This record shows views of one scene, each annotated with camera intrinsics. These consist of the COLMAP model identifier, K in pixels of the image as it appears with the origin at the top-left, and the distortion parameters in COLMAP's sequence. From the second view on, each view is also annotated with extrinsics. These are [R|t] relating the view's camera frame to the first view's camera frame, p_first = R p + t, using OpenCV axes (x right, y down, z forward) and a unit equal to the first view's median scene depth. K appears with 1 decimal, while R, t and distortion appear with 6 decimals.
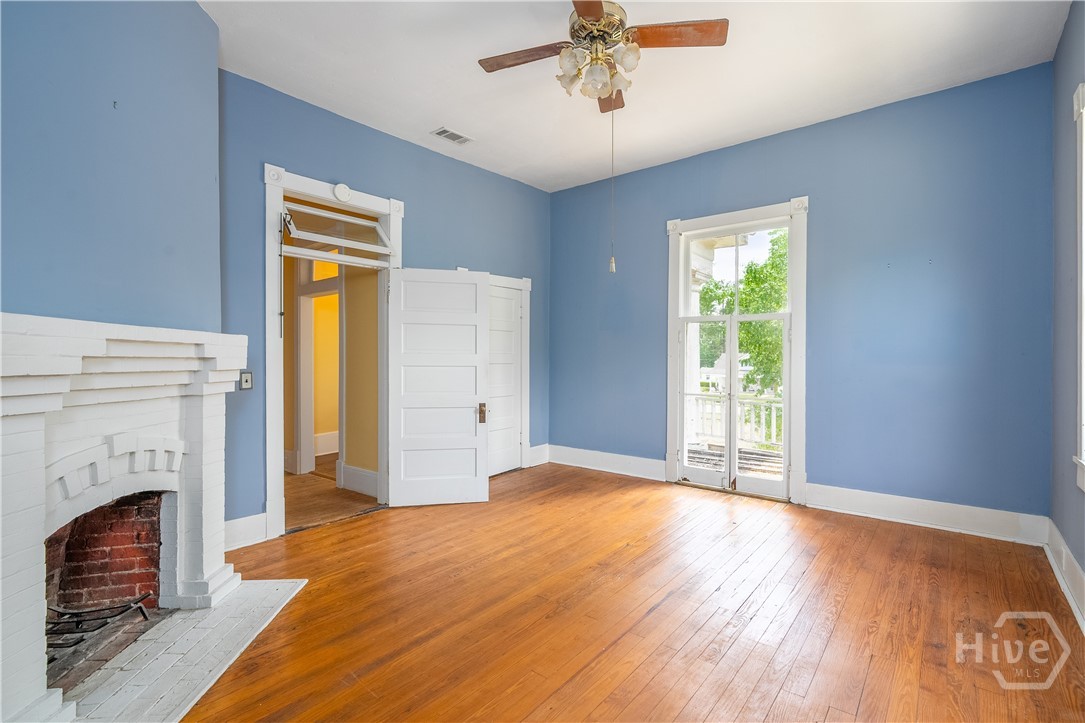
lens RADIAL K [[490.5, 0, 542.5], [0, 490.5, 361.5], [0, 0, 1]] dist [-0.000181, 0.000028]
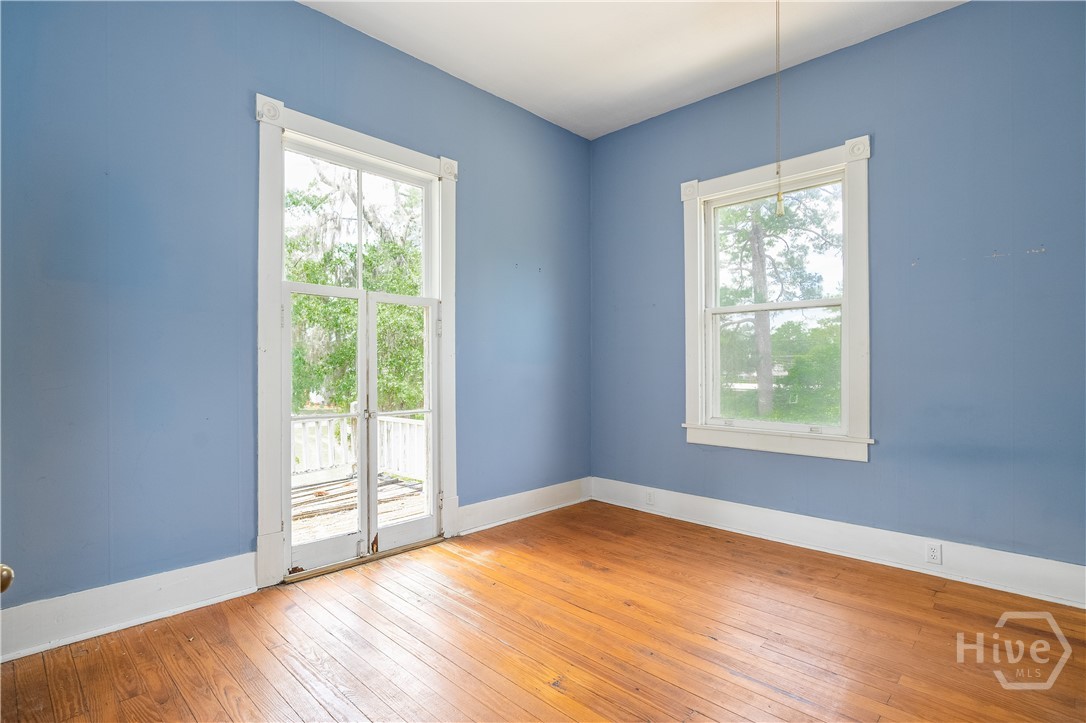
lens RADIAL K [[543.6, 0, 543.0], [0, 543.6, 361.5], [0, 0, 1]] dist [0.000646, 0.000178]
pose [[0.079110, 0.004524, 0.996856, -0.362164], [0.006323, 0.999967, -0.005040, 0.006901], [-0.996846, 0.006702, 0.079079, 0.779161]]
